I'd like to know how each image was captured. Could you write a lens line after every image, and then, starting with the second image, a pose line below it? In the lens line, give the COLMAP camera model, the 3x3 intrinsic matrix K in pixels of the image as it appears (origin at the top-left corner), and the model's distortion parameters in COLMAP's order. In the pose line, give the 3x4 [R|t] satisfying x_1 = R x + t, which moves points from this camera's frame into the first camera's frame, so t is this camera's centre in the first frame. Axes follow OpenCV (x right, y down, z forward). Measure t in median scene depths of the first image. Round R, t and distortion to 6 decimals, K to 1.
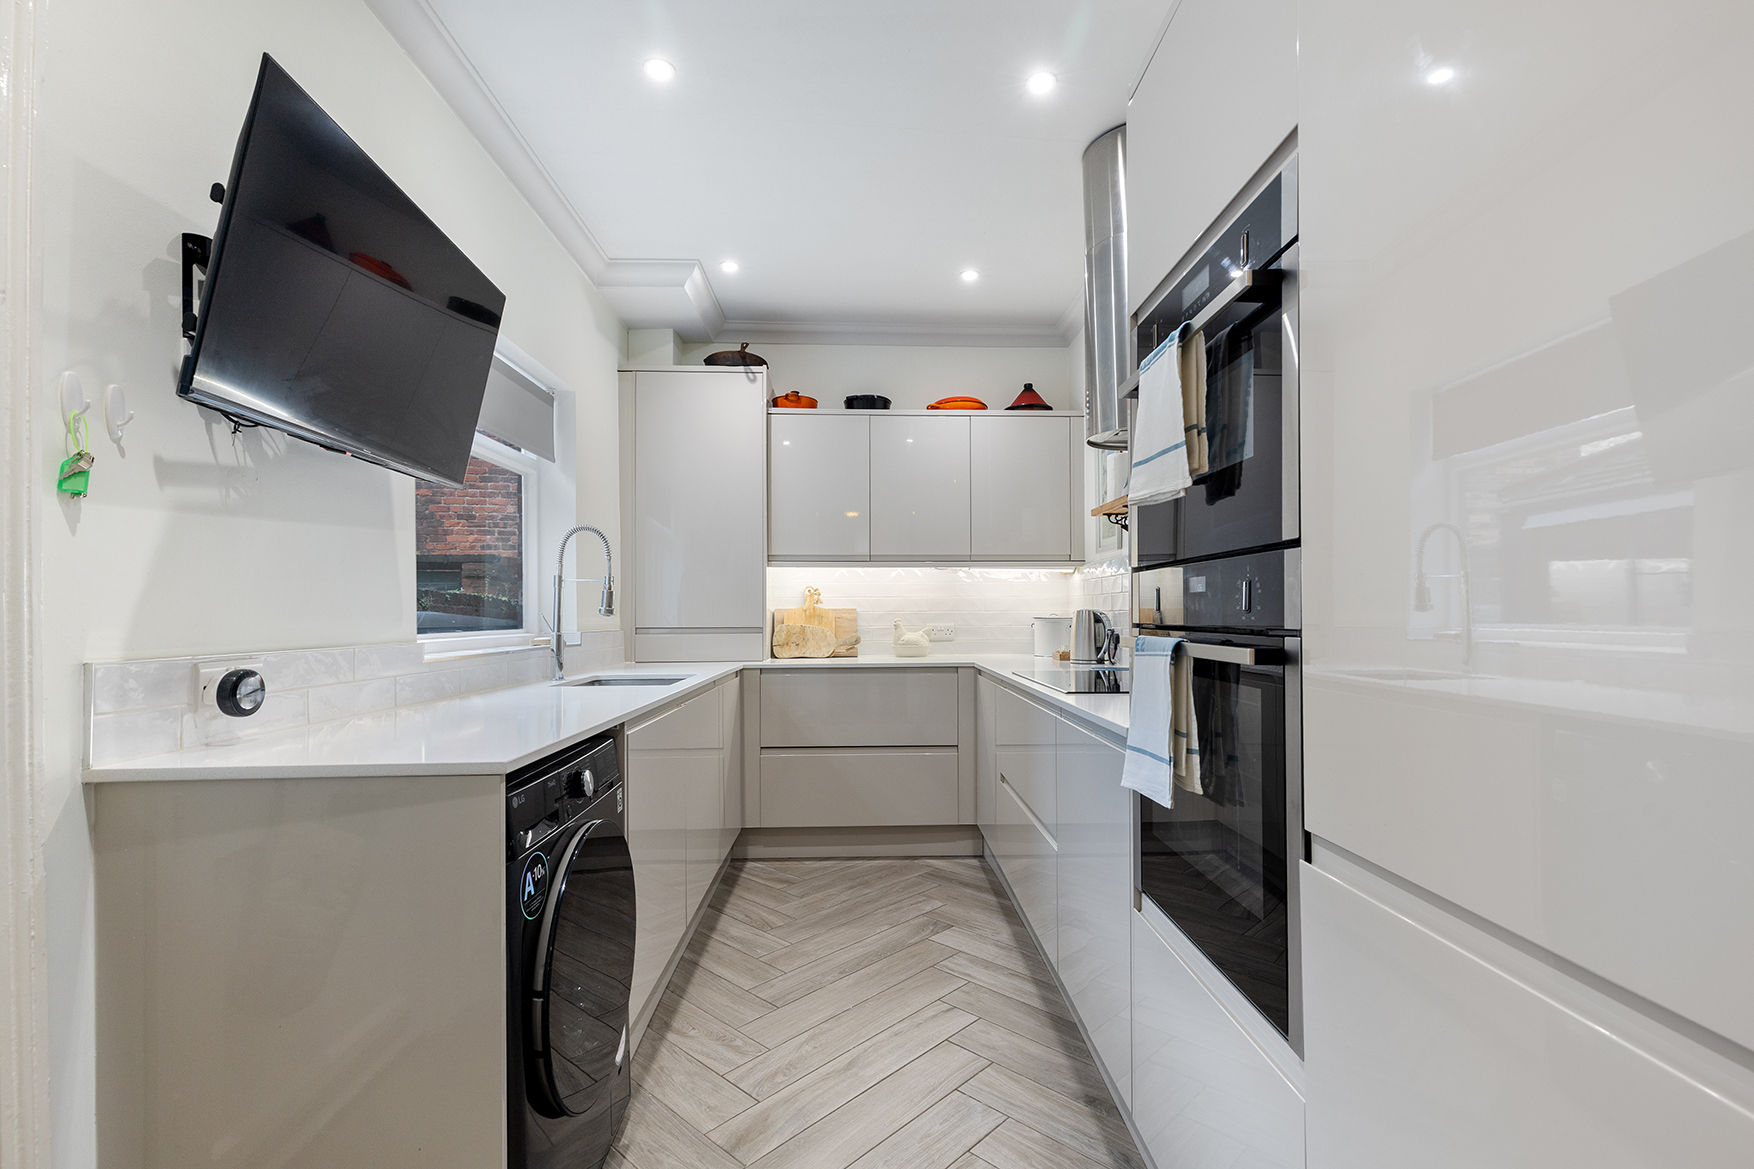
lens RADIAL K [[778.1, 0, 886.7], [0, 778.1, 595.8], [0, 0, 1]] dist [0.017949, -0.015349]
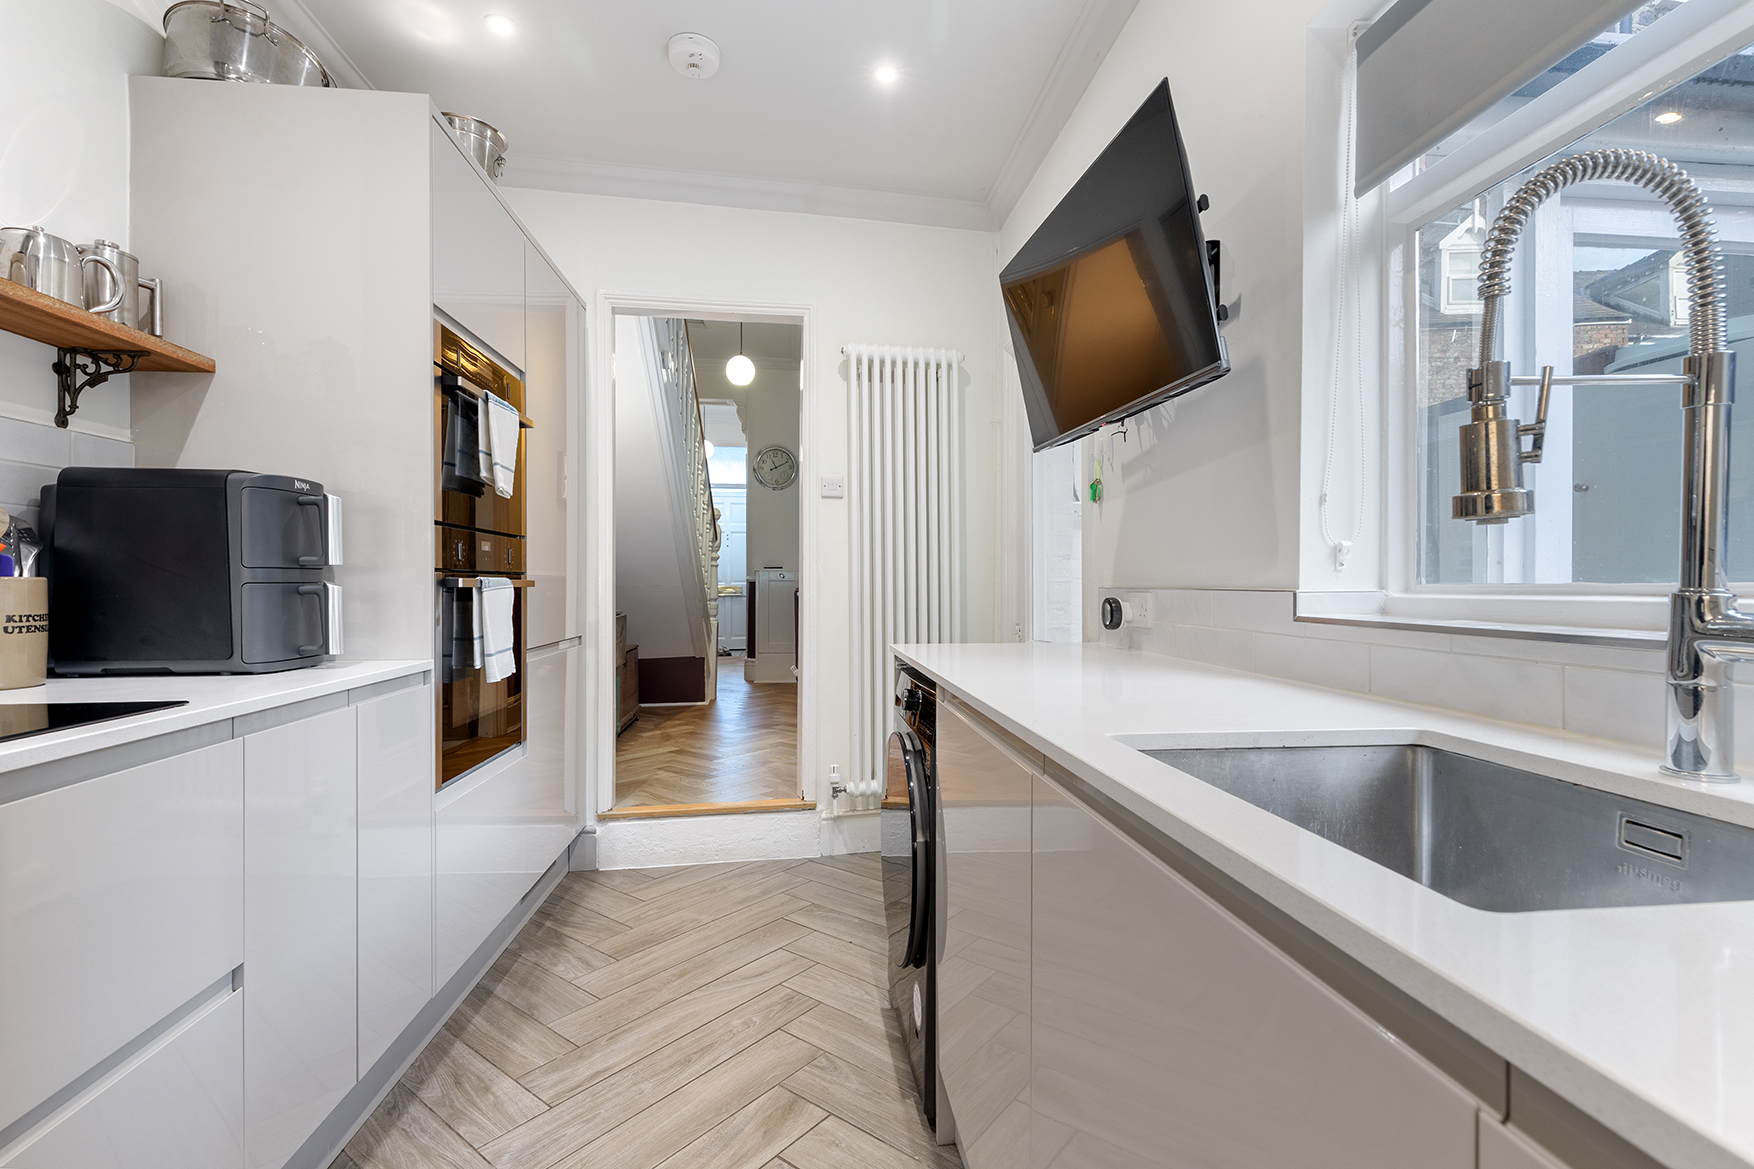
lens RADIAL K [[809.7, 0, 876.1], [0, 809.7, 591.8], [0, 0, 1]] dist [0.005848, -0.000941]
pose [[-0.996914, 0.006092, -0.078263, -0.102566], [0.006926, 0.999922, -0.010388, 0.036581], [0.078193, -0.010898, -0.996879, 0.937698]]
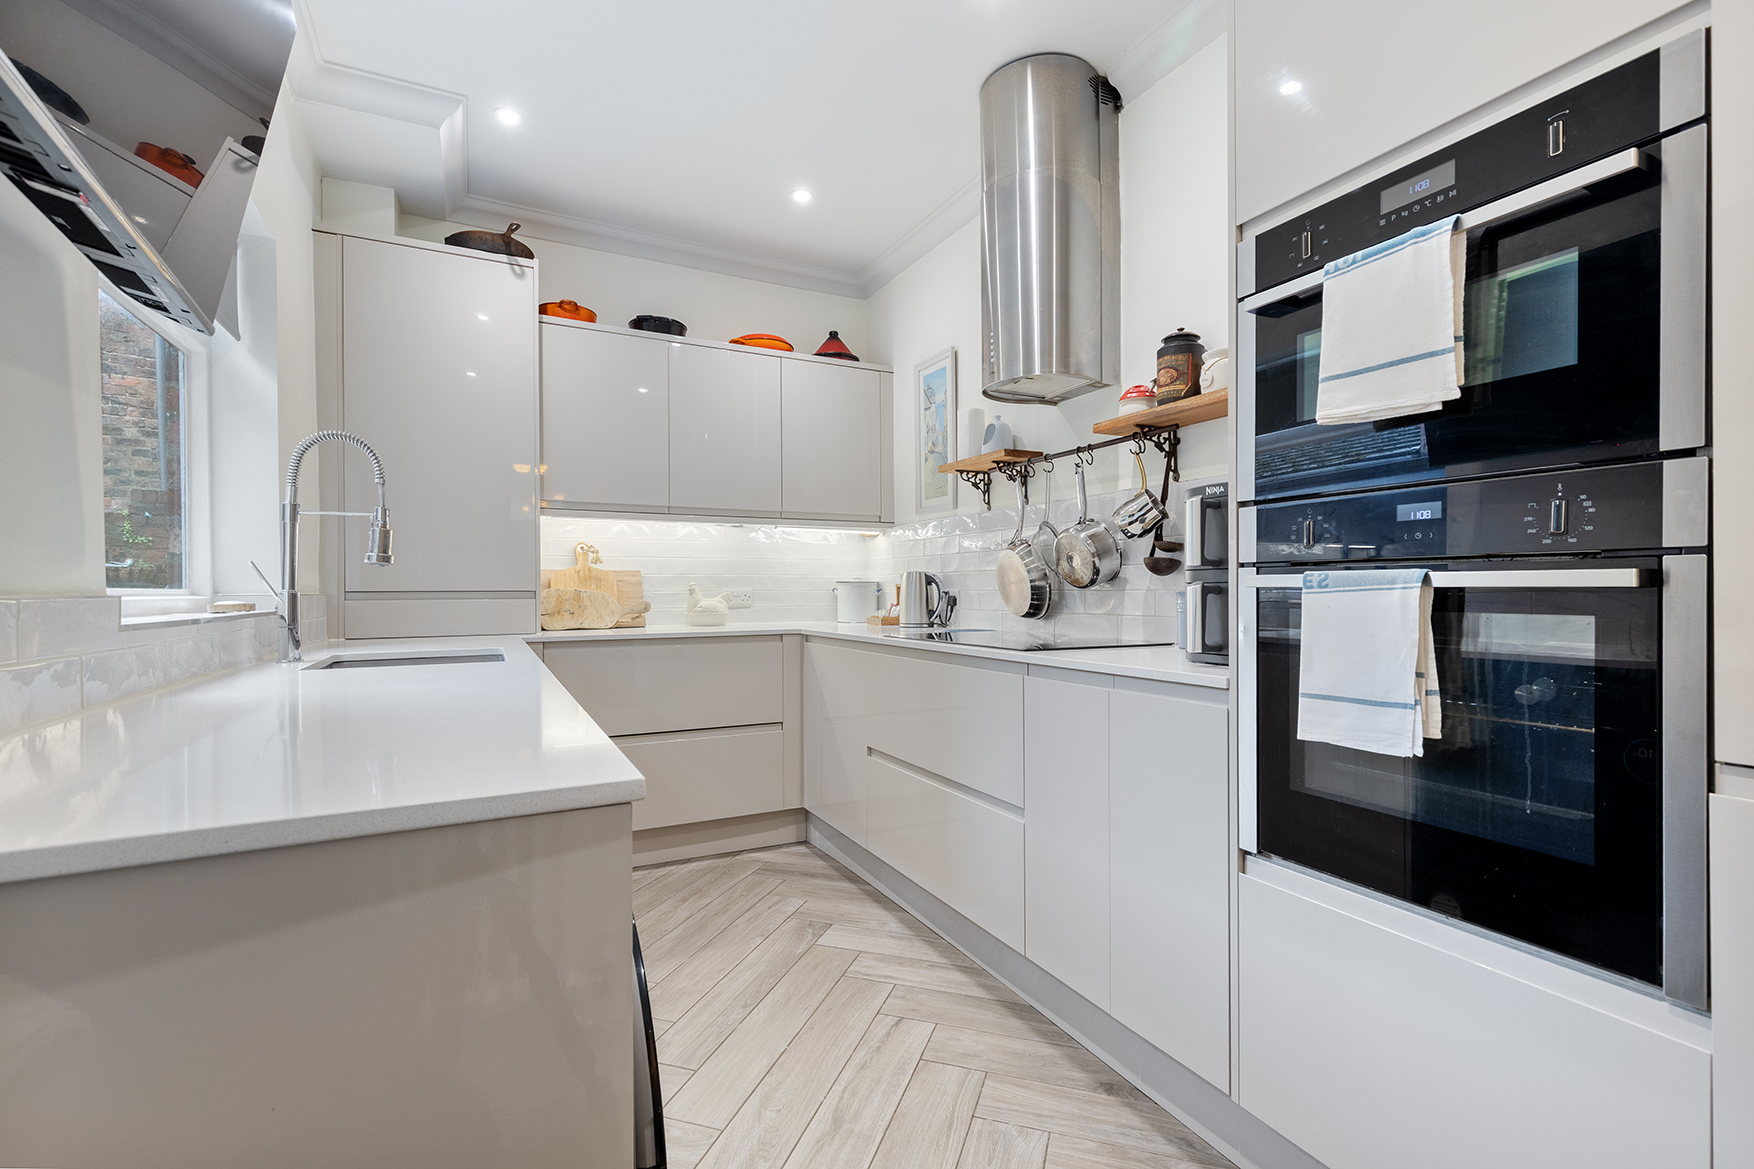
lens RADIAL K [[782.5, 0, 882.8], [0, 782.5, 584.3], [0, 0, 1]] dist [0.002851, -0.001175]
pose [[0.908482, 0.003434, 0.417909, -0.186433], [-0.009793, 0.999867, 0.013073, 0.021713], [-0.417808, -0.015969, 0.908395, 0.142831]]
